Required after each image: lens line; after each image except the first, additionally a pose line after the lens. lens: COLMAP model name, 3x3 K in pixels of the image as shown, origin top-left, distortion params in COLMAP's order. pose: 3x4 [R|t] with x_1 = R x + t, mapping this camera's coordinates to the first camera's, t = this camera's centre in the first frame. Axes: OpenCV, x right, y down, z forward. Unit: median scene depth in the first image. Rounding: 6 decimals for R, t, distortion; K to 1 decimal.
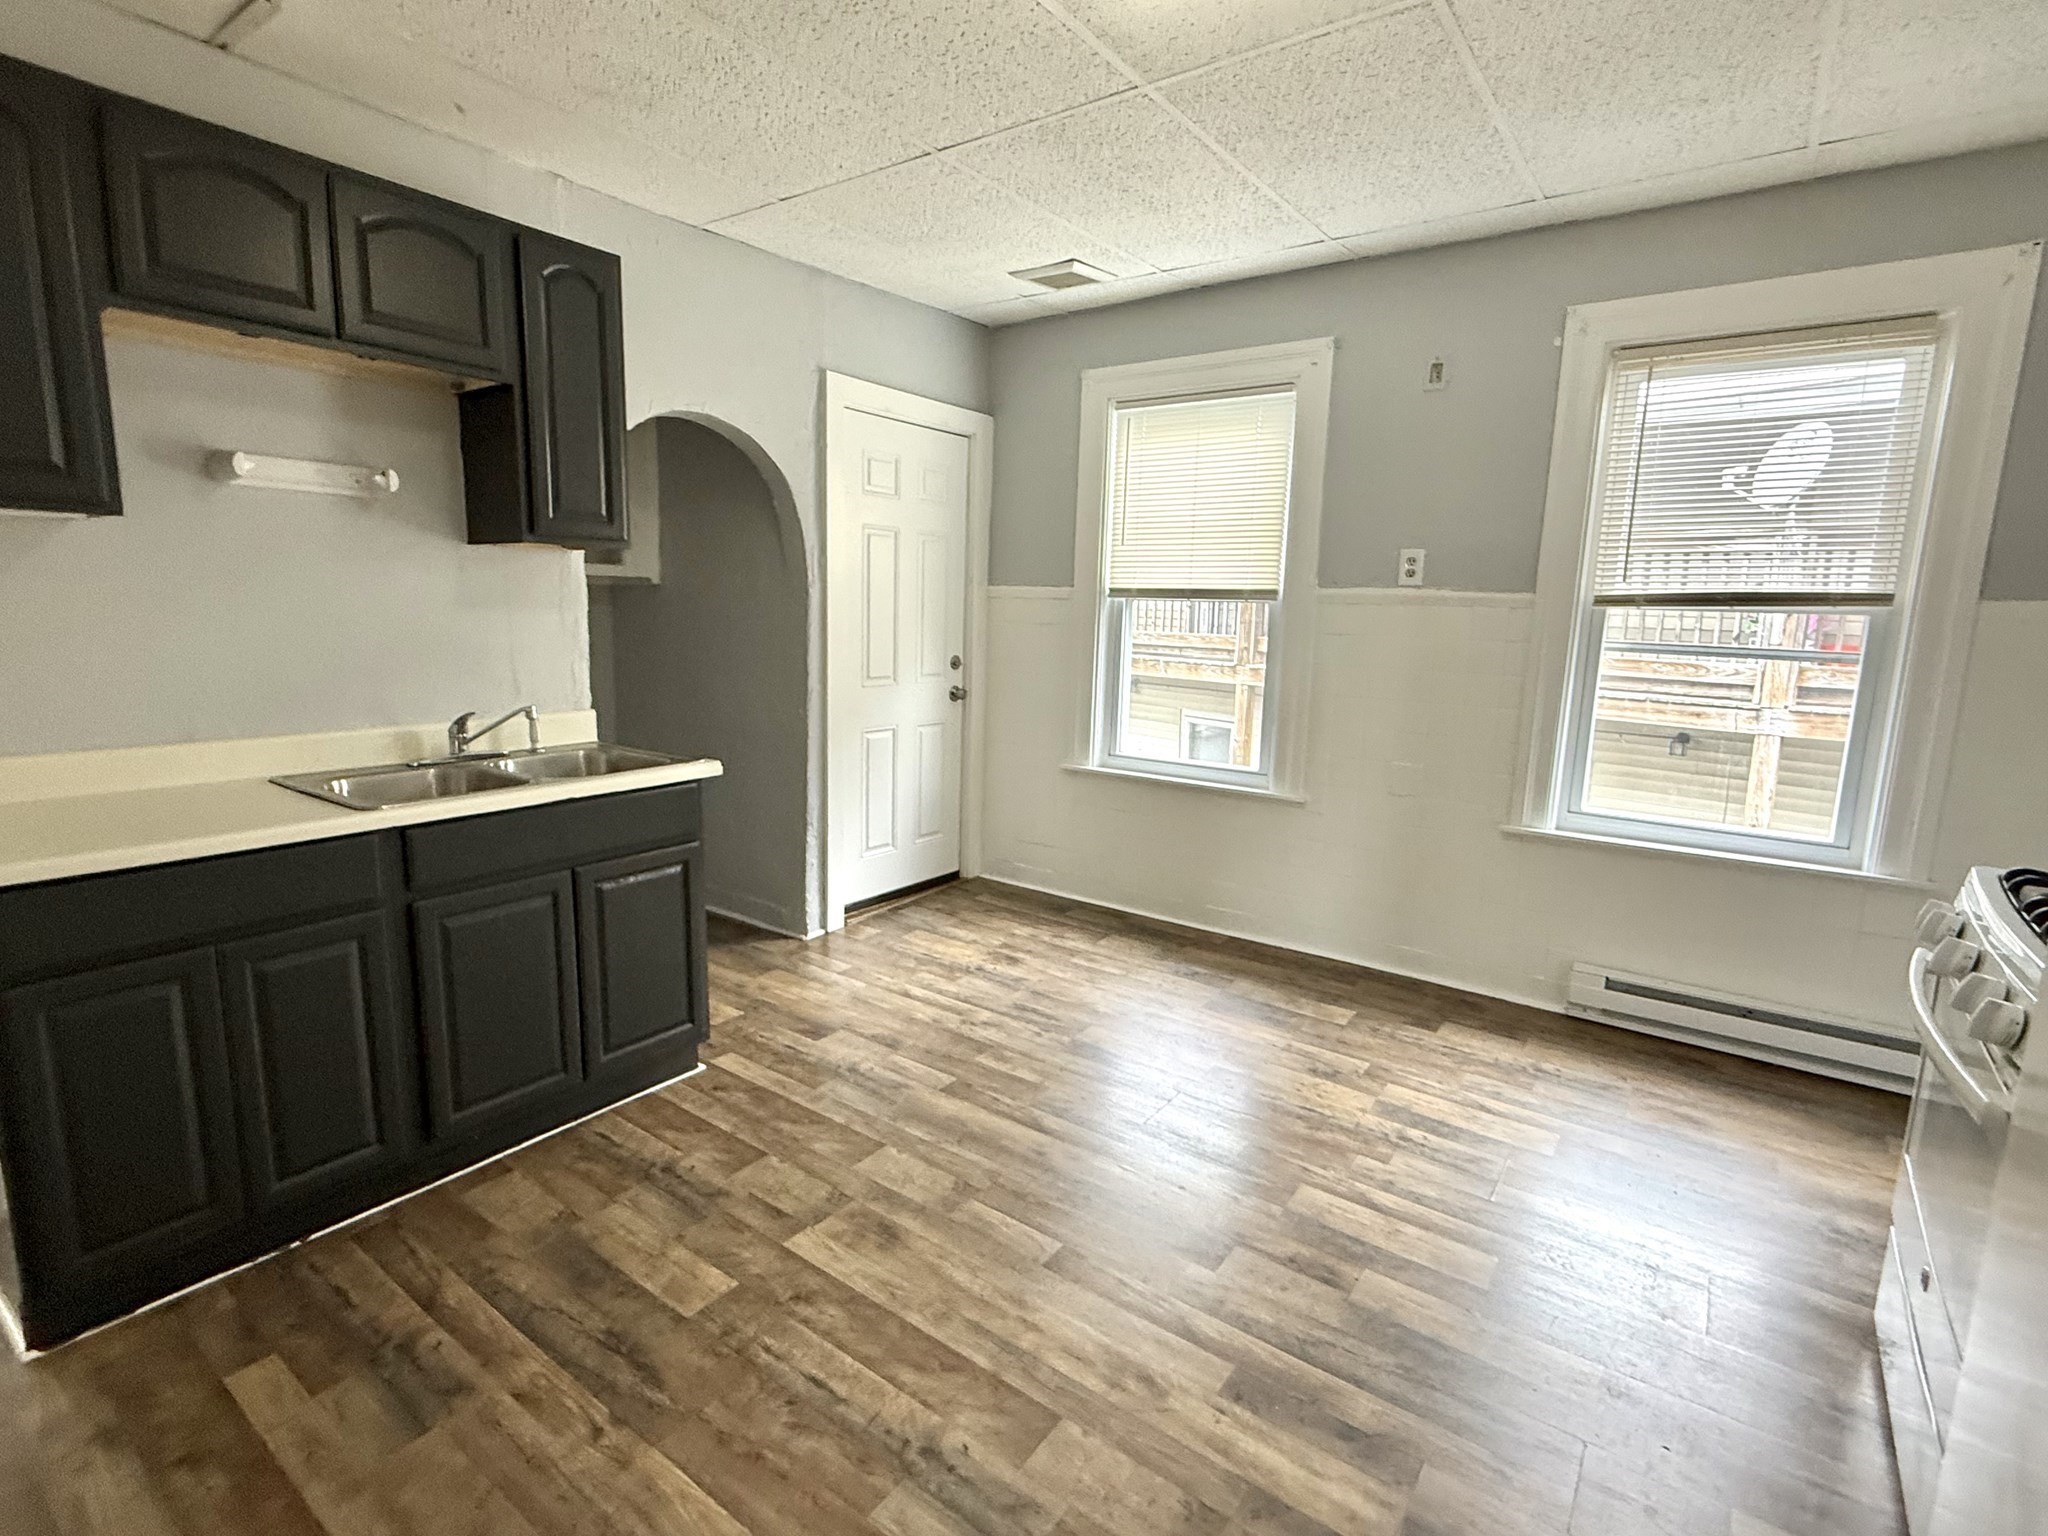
lens RADIAL K [[984.3, 0, 1024.0], [0, 984.3, 759.4], [0, 0, 1]] dist [-0.001614, -0.000186]
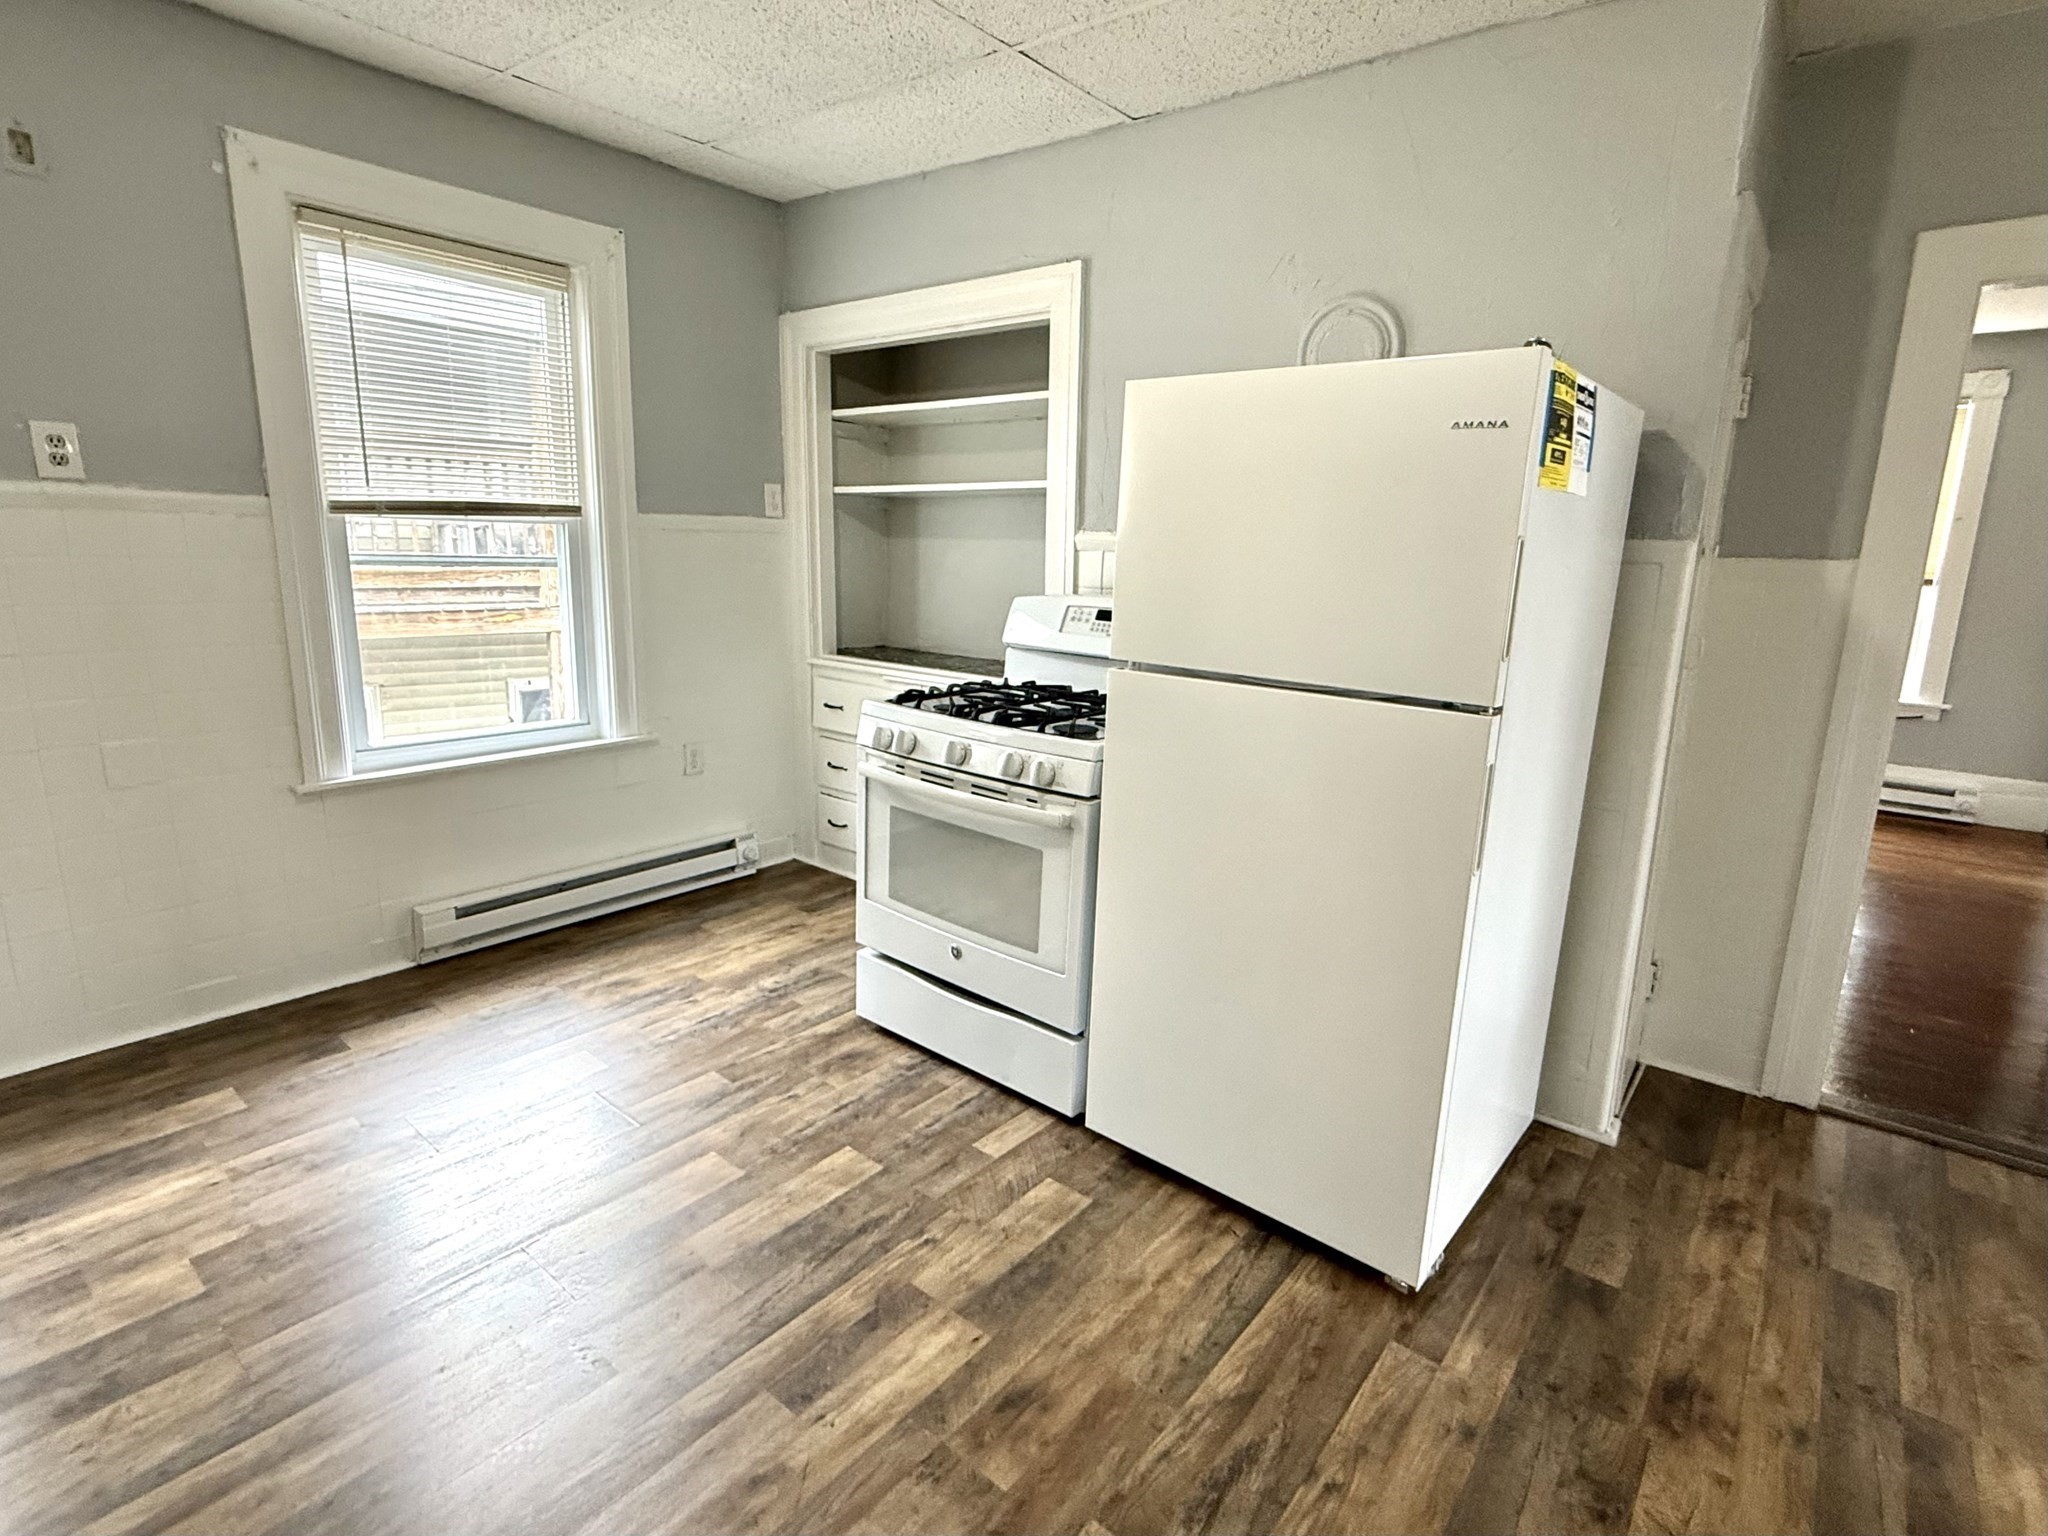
lens RADIAL K [[1013.8, 0, 1024.3], [0, 1013.8, 758.3], [0, 0, 1]] dist [-0.002517, -0.001038]
pose [[0.051495, -0.230440, 0.971723, -0.292672], [0.131451, 0.966112, 0.222143, -0.062955], [-0.989984, 0.116295, 0.080041, 0.338350]]
